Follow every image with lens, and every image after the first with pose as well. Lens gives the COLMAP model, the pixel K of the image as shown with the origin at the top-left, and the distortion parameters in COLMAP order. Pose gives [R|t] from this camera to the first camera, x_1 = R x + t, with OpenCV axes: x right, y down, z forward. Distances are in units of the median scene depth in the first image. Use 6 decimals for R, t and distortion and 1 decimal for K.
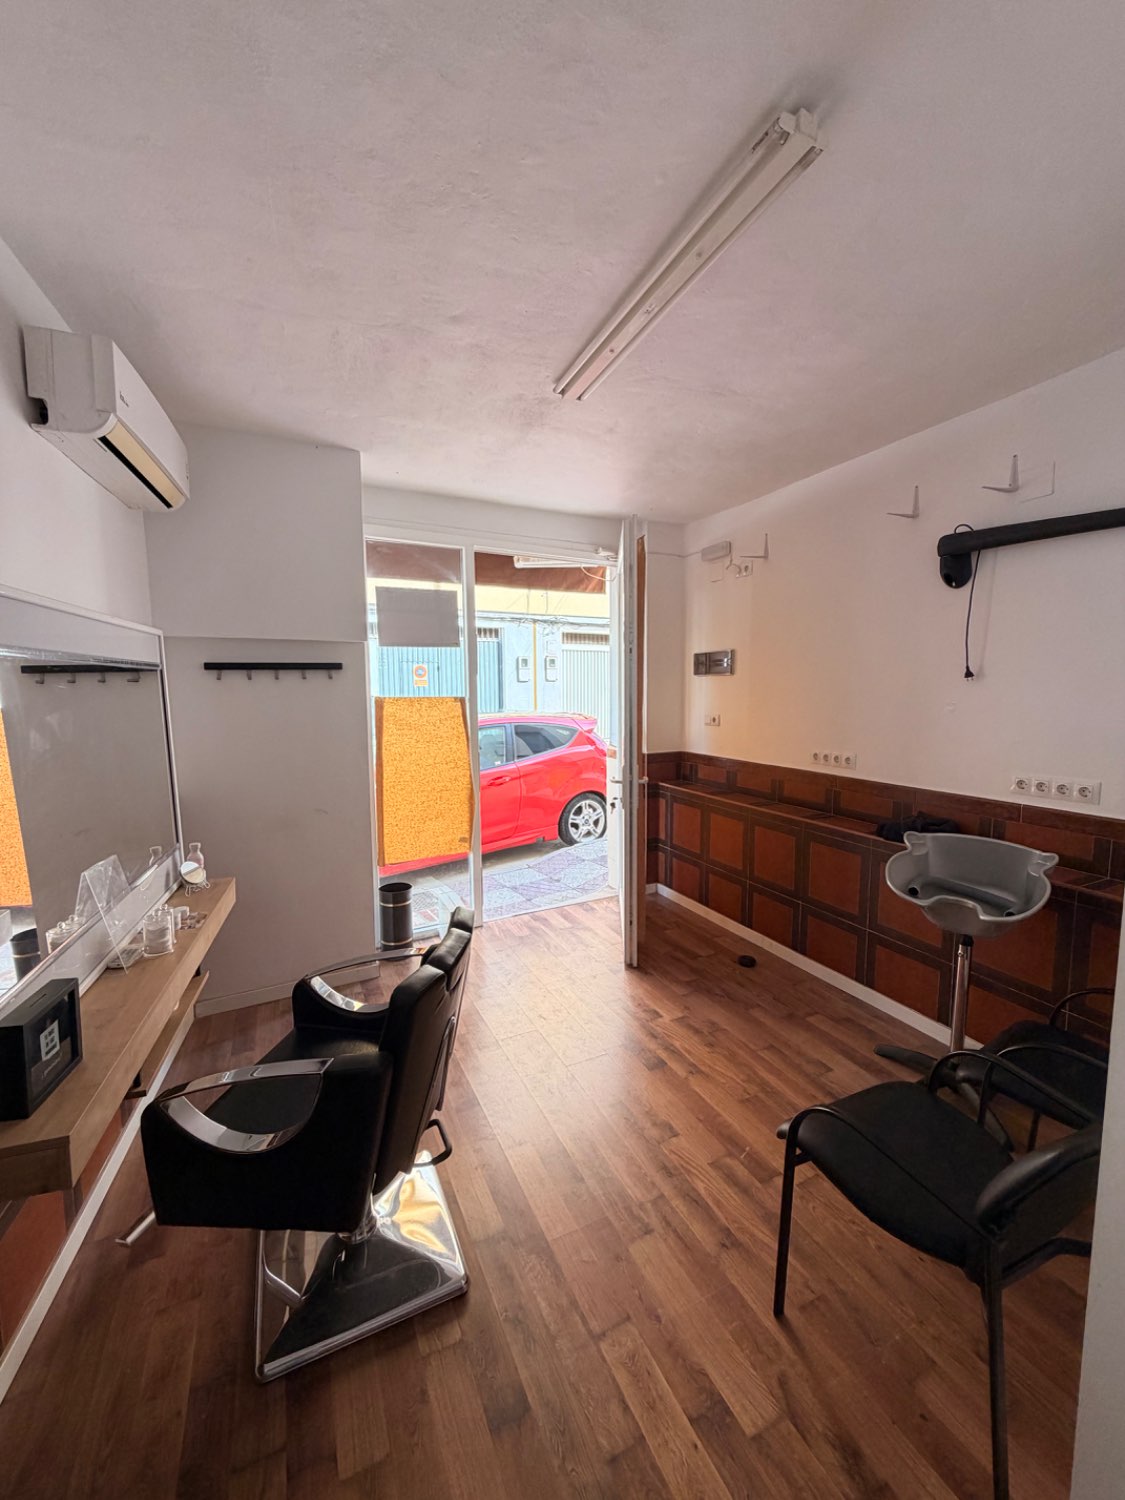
lens RADIAL K [[599.3, 0, 565.1], [0, 599.3, 749.0], [0, 0, 1]] dist [0.002272, 0.000178]
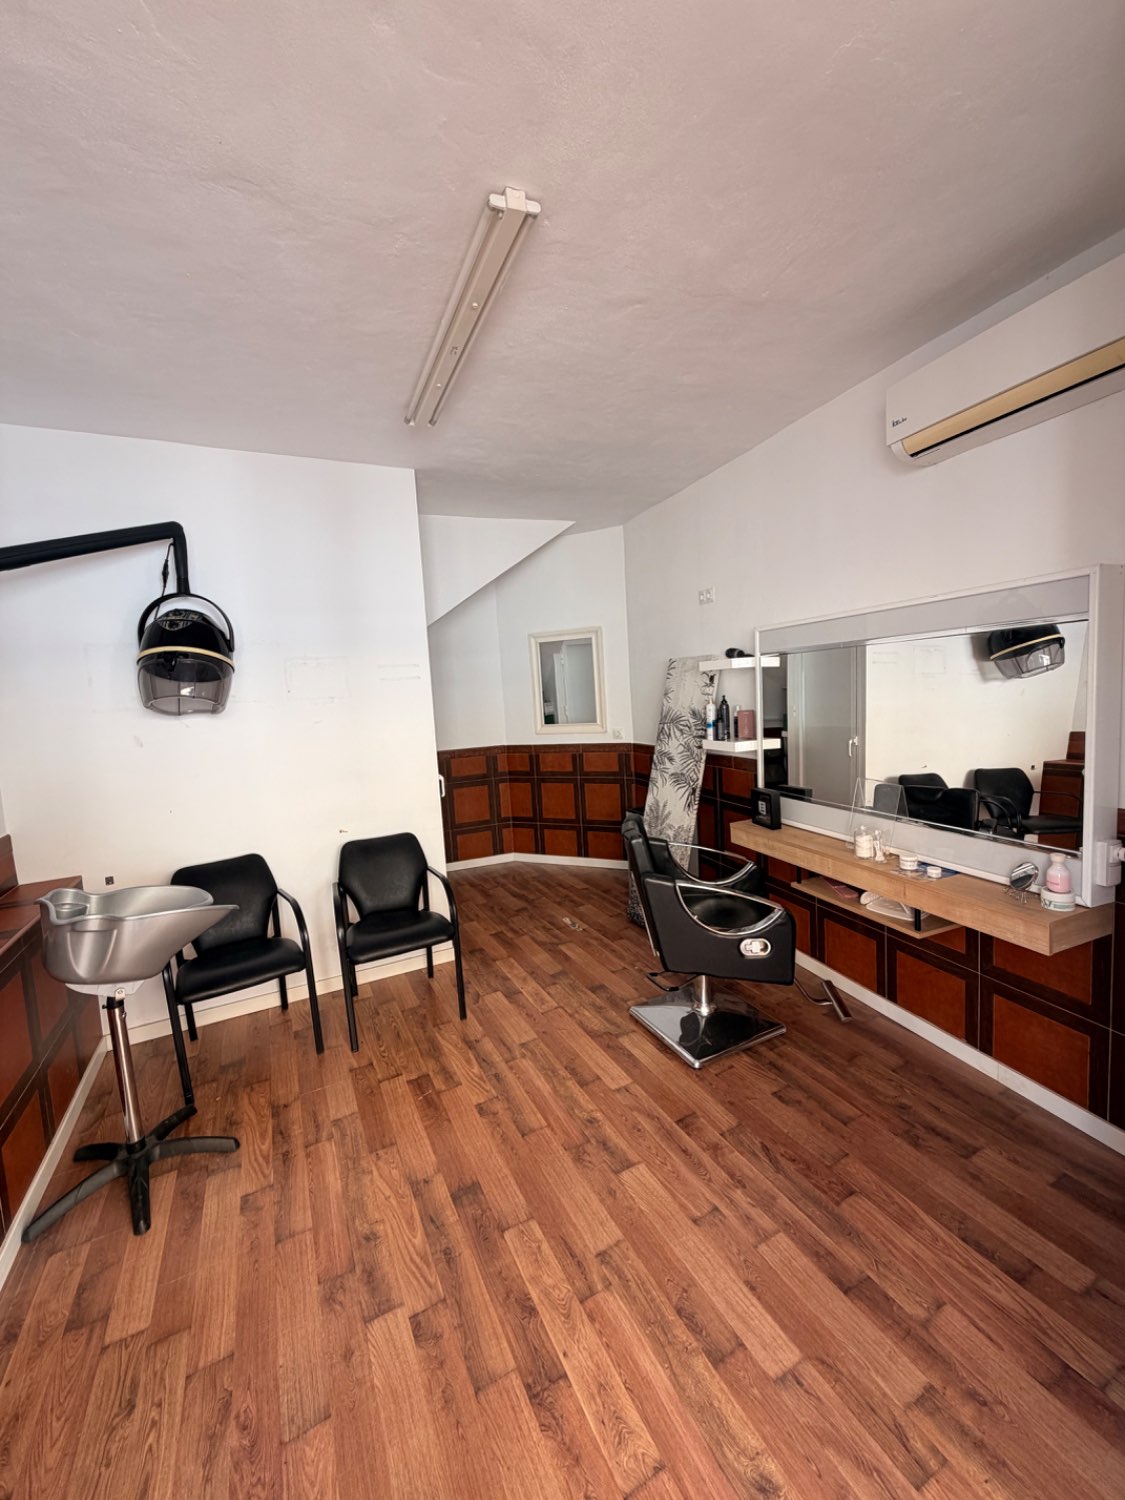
lens RADIAL K [[599.3, 0, 569.6], [0, 599.3, 748.2], [0, 0, 1]] dist [0.002272, 0.000178]
pose [[-0.997321, 0.069259, -0.023551, 0.002440], [0.063186, 0.977801, 0.199781, -0.158271], [0.036865, 0.197758, -0.979557, 1.642185]]
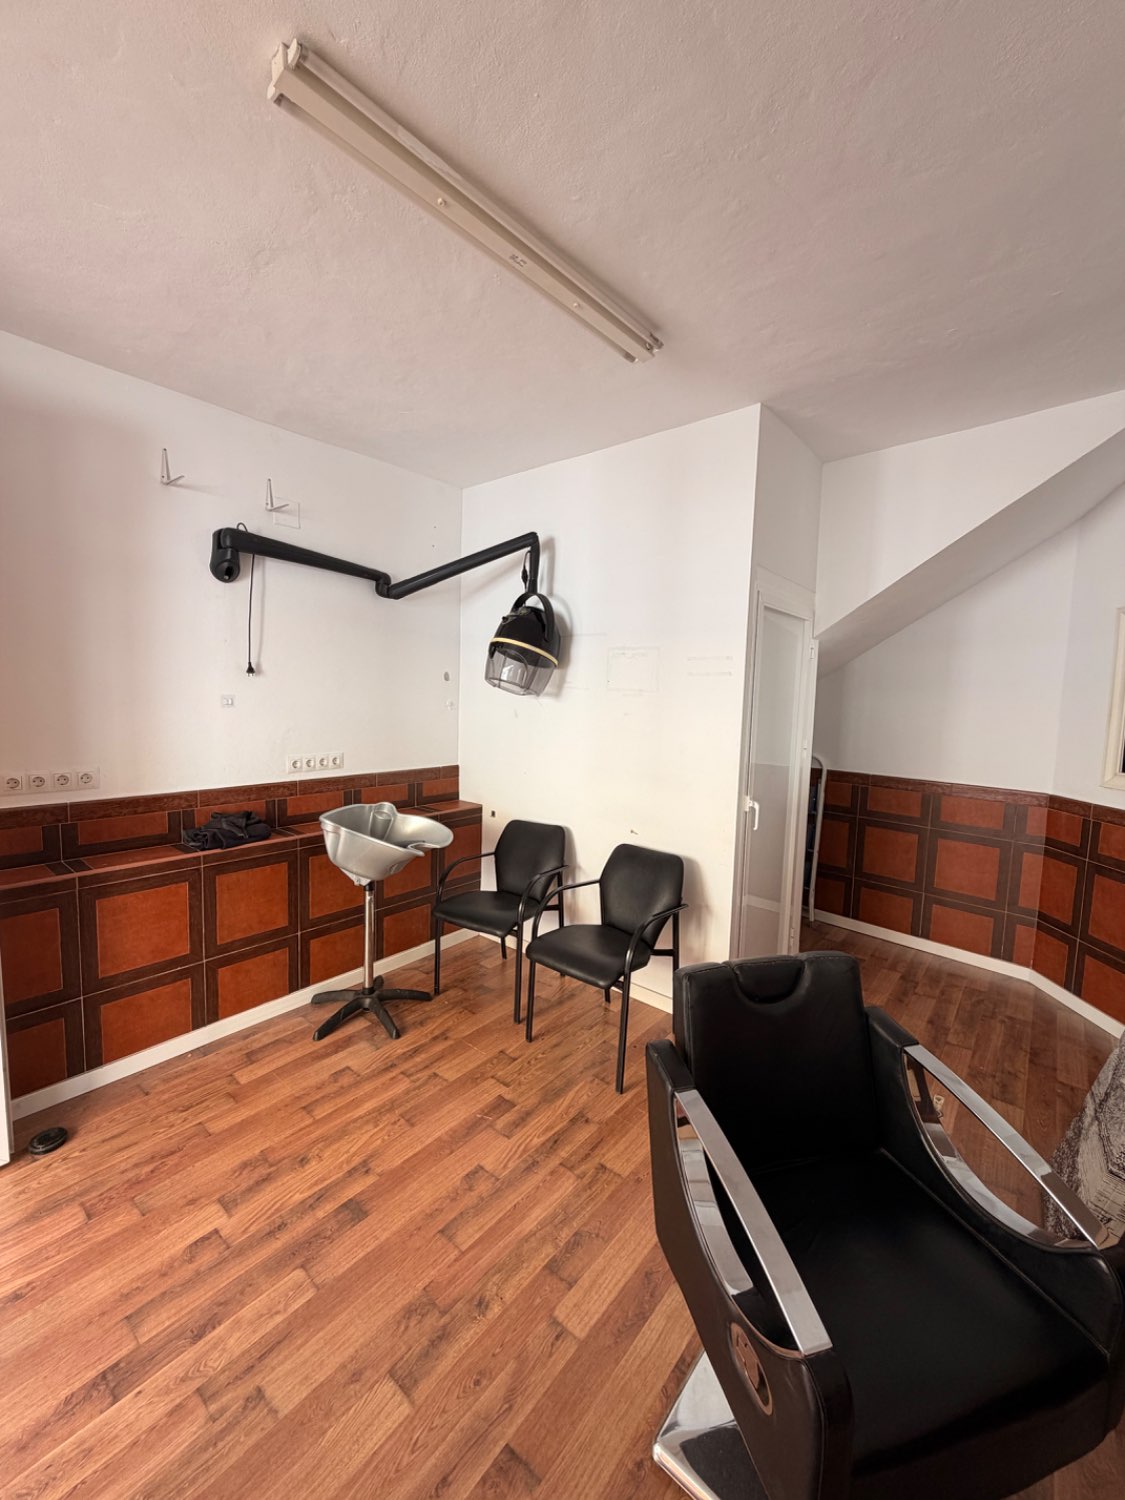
lens RADIAL K [[599.3, 0, 555.6], [0, 599.3, 754.0], [0, 0, 1]] dist [0.002272, 0.000178]
pose [[-0.413729, -0.101843, 0.904686, -0.544201], [0.067995, 0.987491, 0.142260, -0.098029], [-0.907857, 0.120372, -0.401629, 1.012367]]
